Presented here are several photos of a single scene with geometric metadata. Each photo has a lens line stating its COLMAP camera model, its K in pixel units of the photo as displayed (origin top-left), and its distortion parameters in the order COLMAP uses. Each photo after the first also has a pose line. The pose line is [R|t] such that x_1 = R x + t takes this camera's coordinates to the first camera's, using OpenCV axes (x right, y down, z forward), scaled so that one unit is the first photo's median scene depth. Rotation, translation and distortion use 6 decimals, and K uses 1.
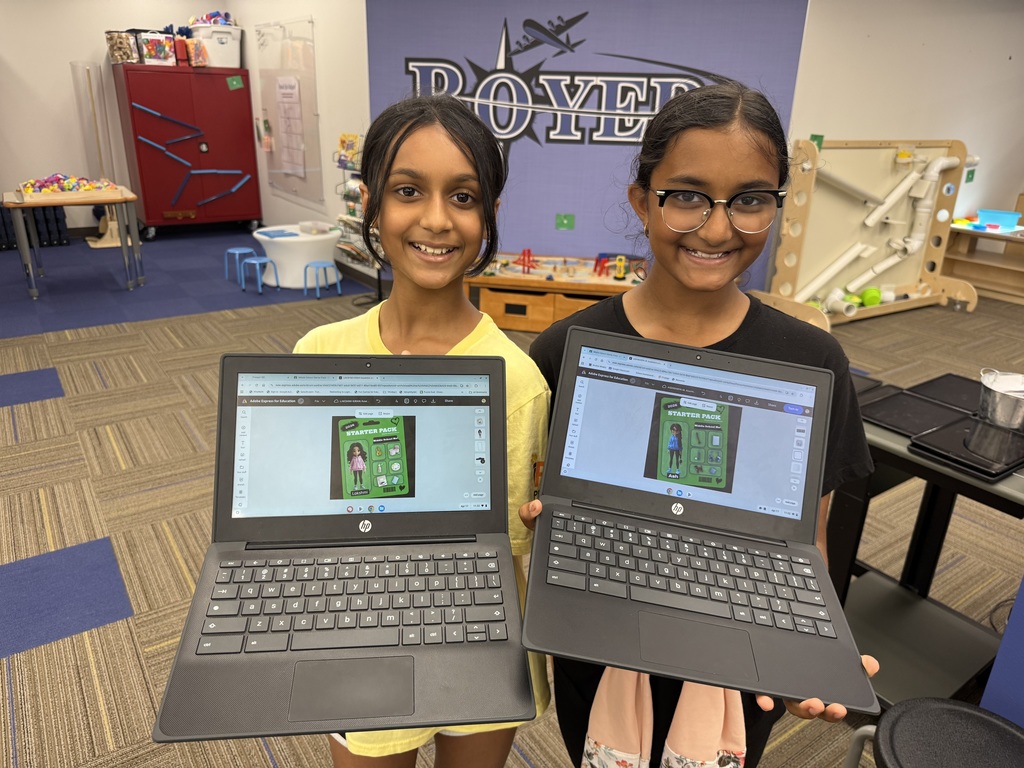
lens RADIAL K [[727.9, 0, 514.7], [0, 727.9, 381.2], [0, 0, 1]] dist [-0.019274, -0.000347]
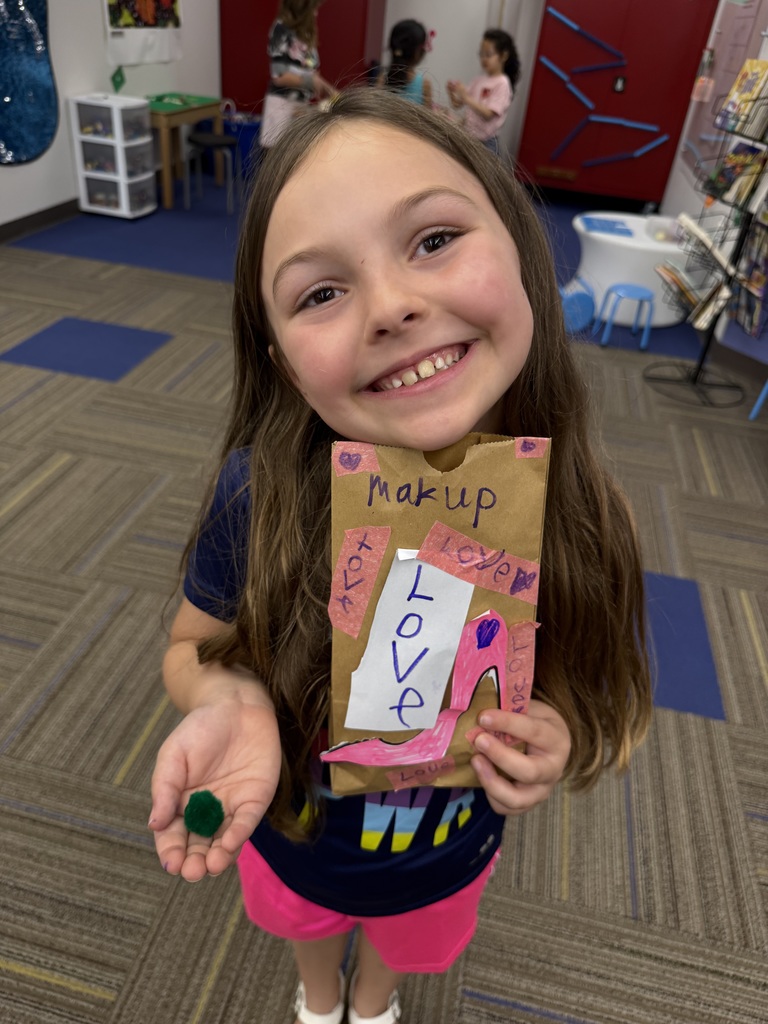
lens RADIAL K [[727.9, 0, 385.9], [0, 727.9, 516.0], [0, 0, 1]] dist [-0.019274, -0.000347]
pose [[0.684070, 0.446873, -0.576500, 0.022505], [-0.329396, 0.894435, 0.302463, -0.101617], [0.650804, -0.017010, 0.759055, 0.379480]]
